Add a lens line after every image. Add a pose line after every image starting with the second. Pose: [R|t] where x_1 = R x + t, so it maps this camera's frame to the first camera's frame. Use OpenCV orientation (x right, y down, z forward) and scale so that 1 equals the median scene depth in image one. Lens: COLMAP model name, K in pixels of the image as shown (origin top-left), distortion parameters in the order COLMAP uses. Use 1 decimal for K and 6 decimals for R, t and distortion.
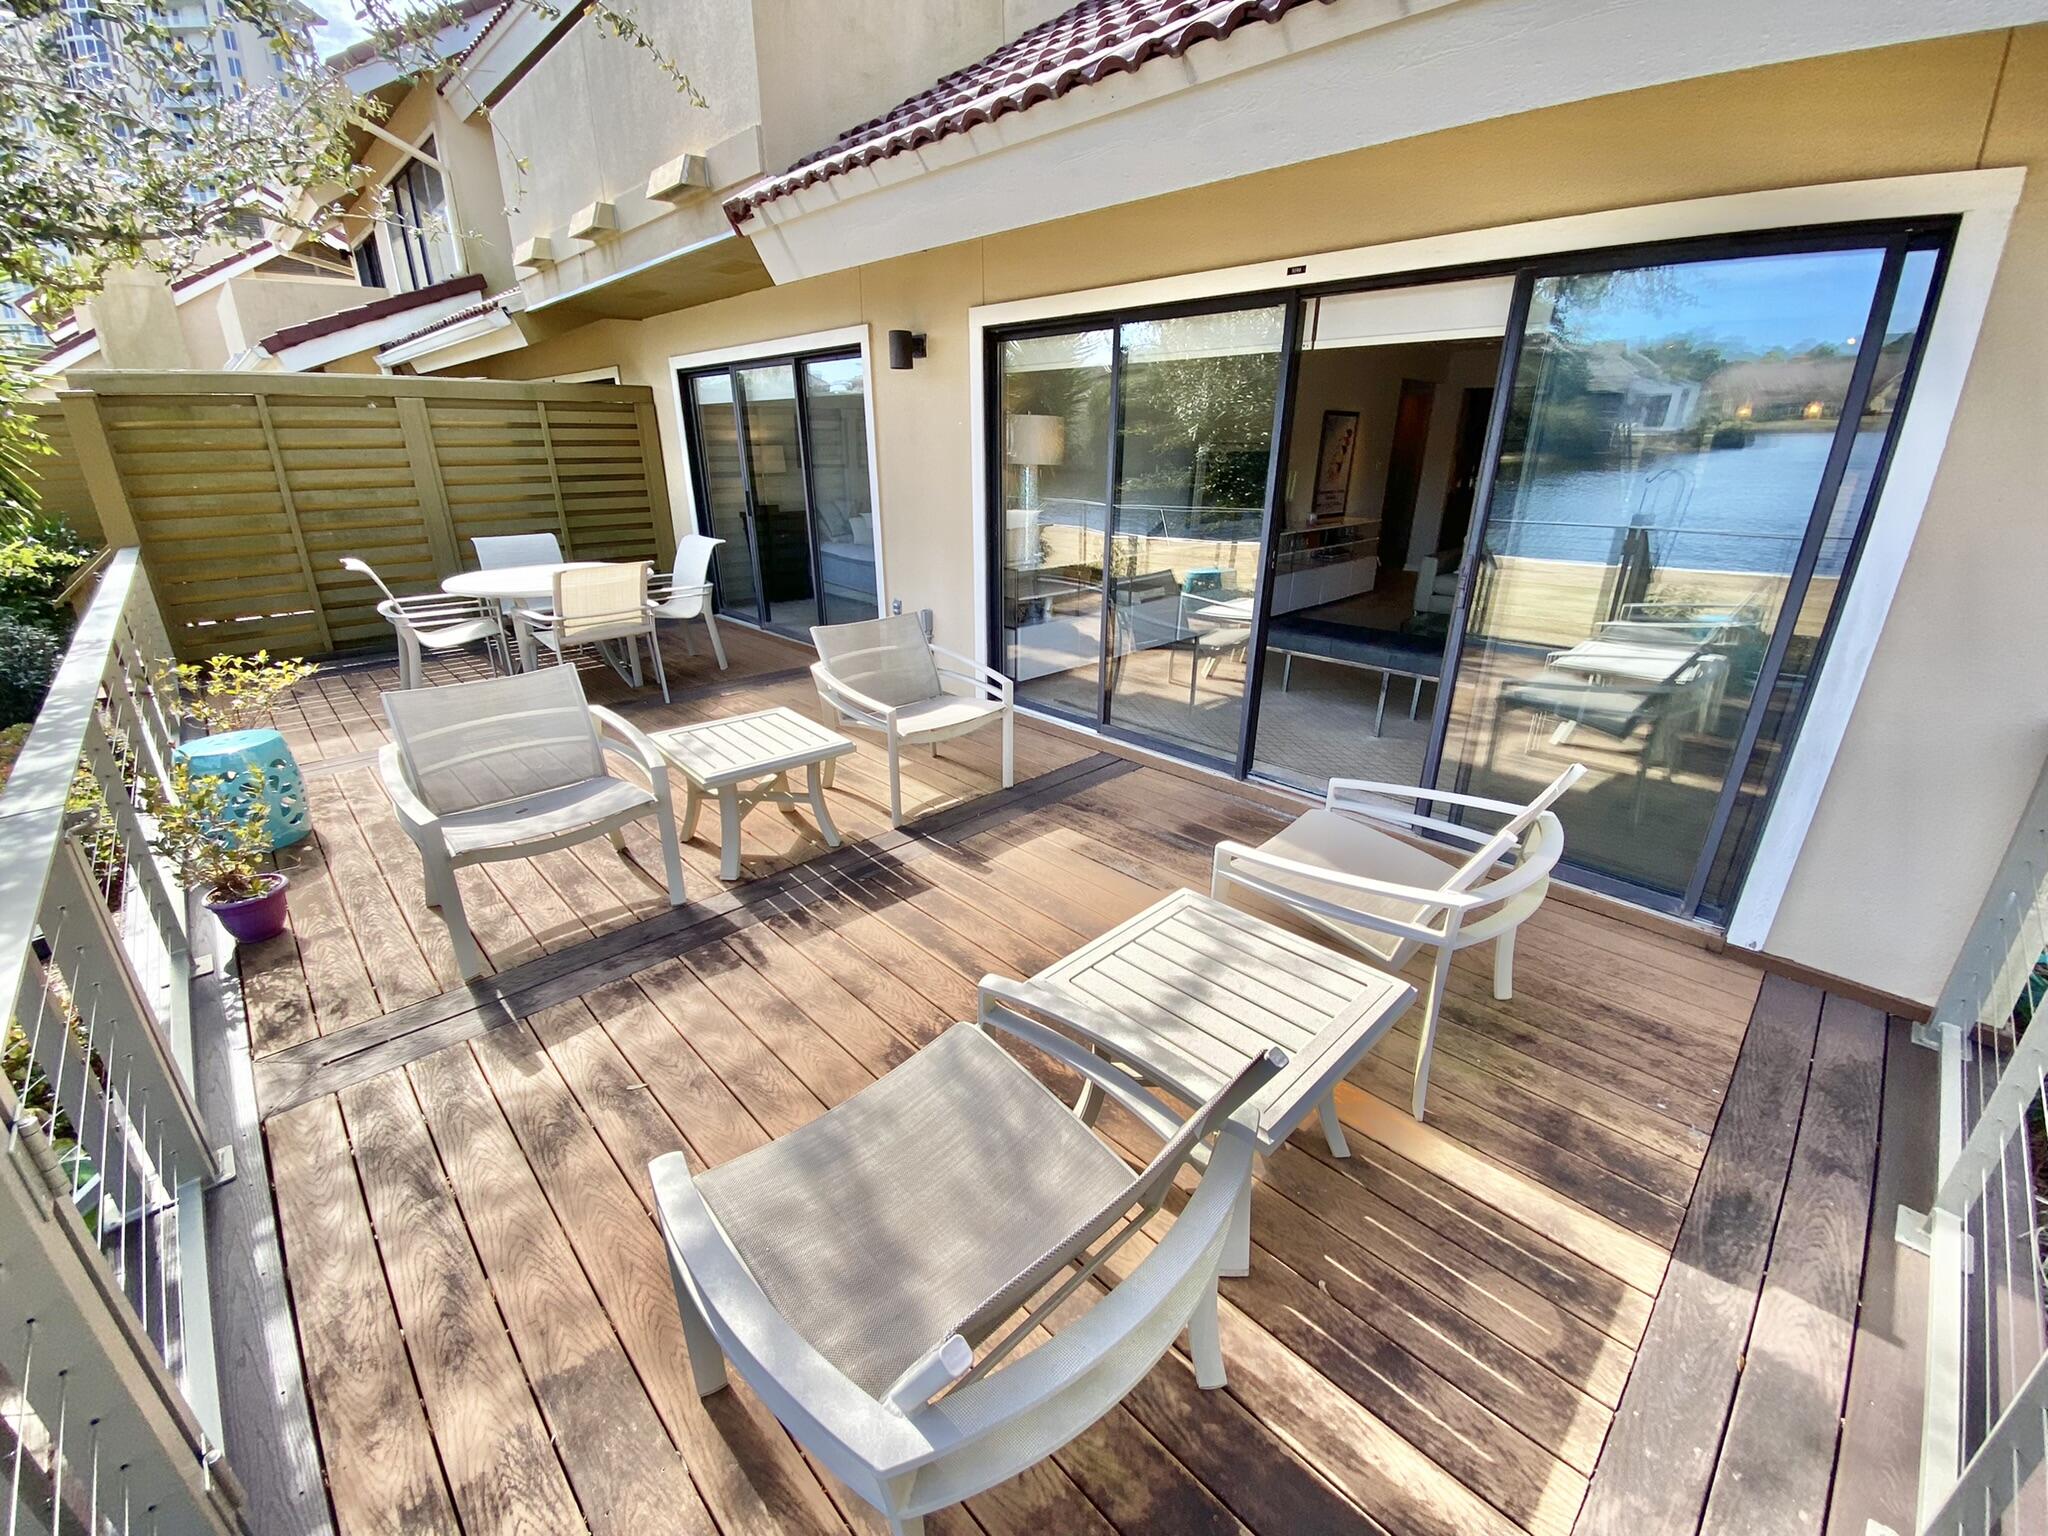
lens RADIAL K [[835.3, 0, 1004.8], [0, 835.3, 754.2], [0, 0, 1]] dist [-0.001639, -0.002280]
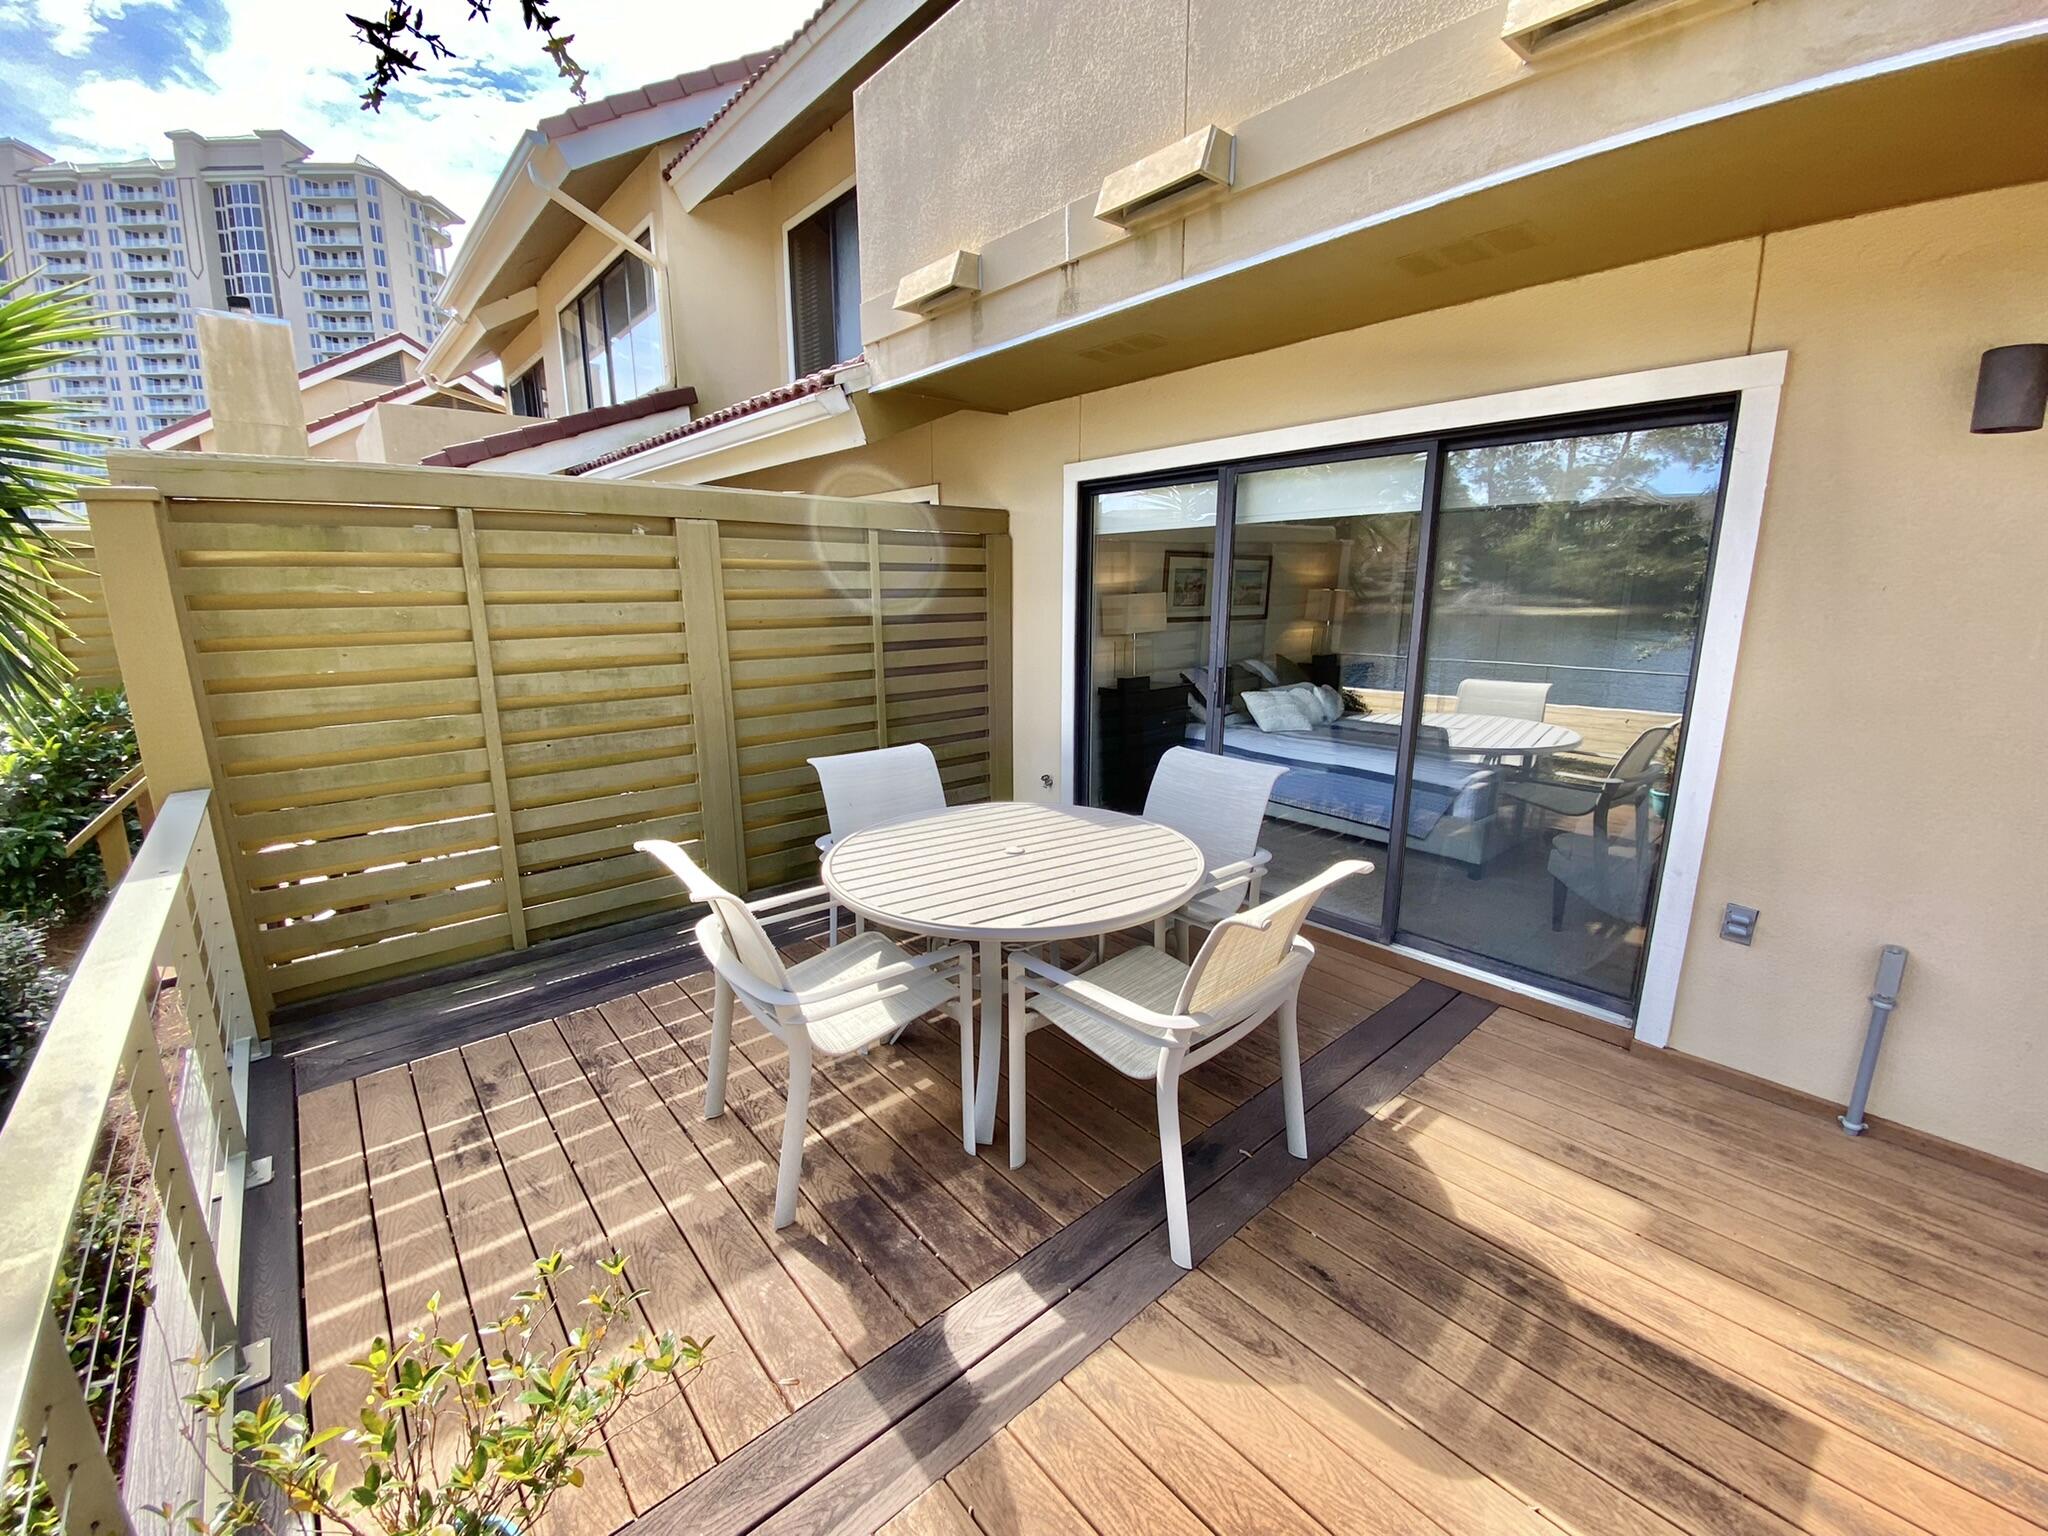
lens RADIAL K [[835.3, 0, 1037.5], [0, 835.3, 775.4], [0, 0, 1]] dist [-0.001639, -0.002280]
pose [[0.999709, 0.005361, -0.023531, -0.438544], [-0.008580, 0.990268, -0.138907, -0.159947], [0.022558, 0.139069, 0.990026, 0.424295]]
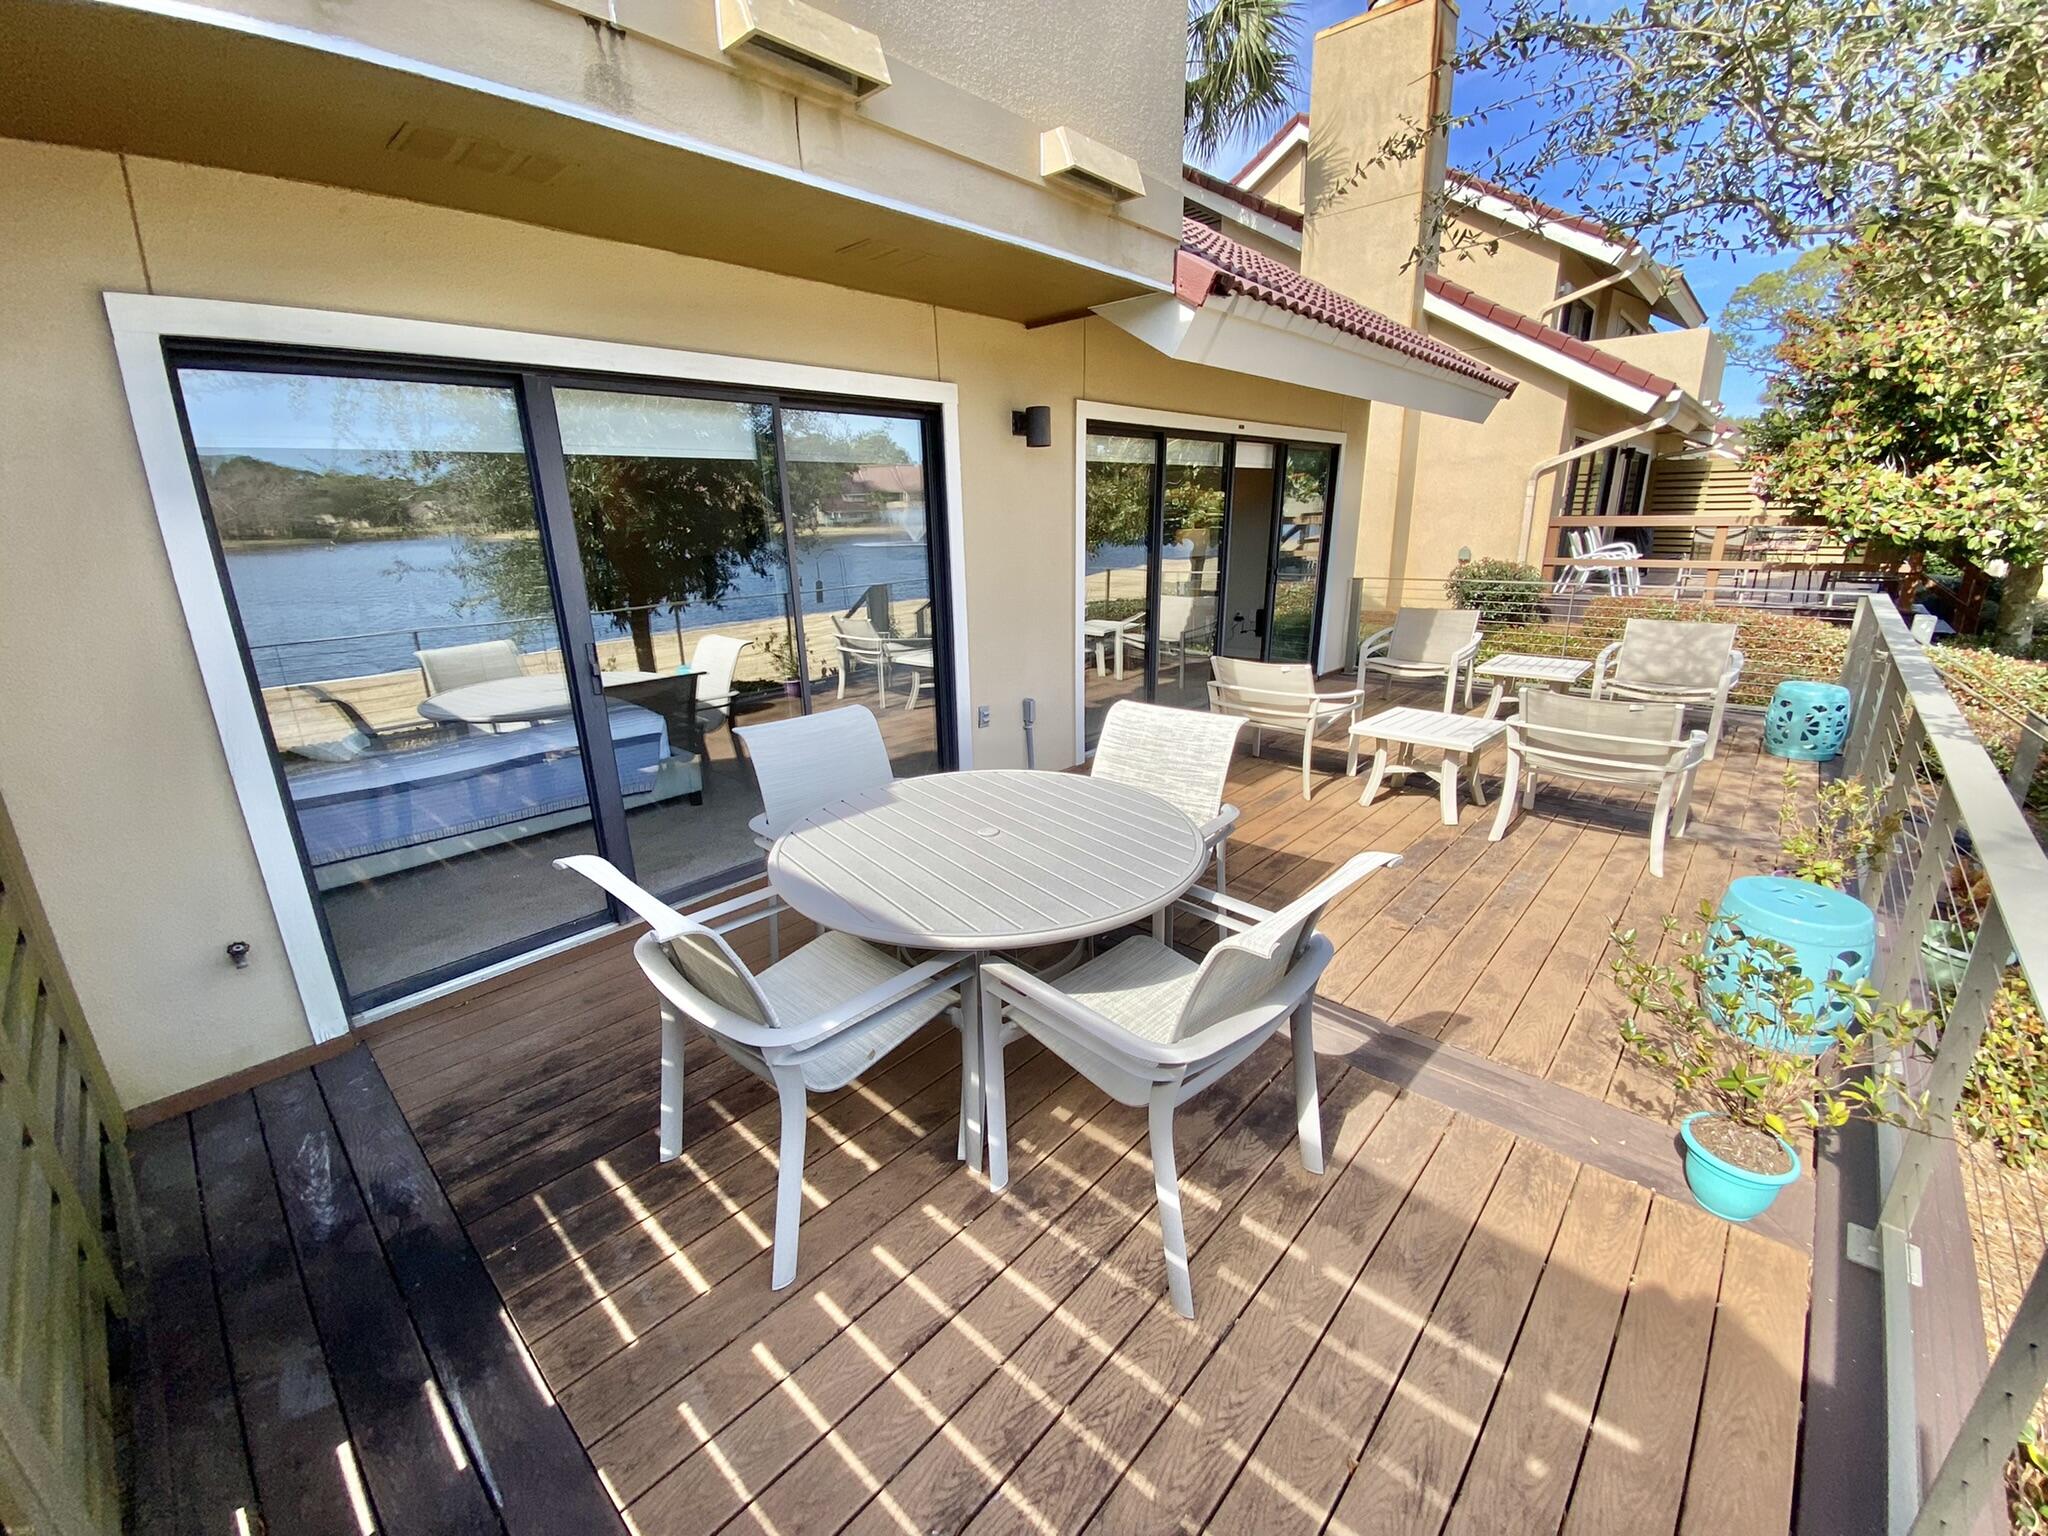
lens RADIAL K [[835.3, 0, 1017.2], [0, 835.3, 761.8], [0, 0, 1]] dist [-0.001639, -0.002280]
pose [[-0.078360, -0.279349, 0.956987, -1.215328], [0.381648, 0.878405, 0.287661, -0.473824], [-0.920980, 0.387773, 0.037781, 1.232727]]
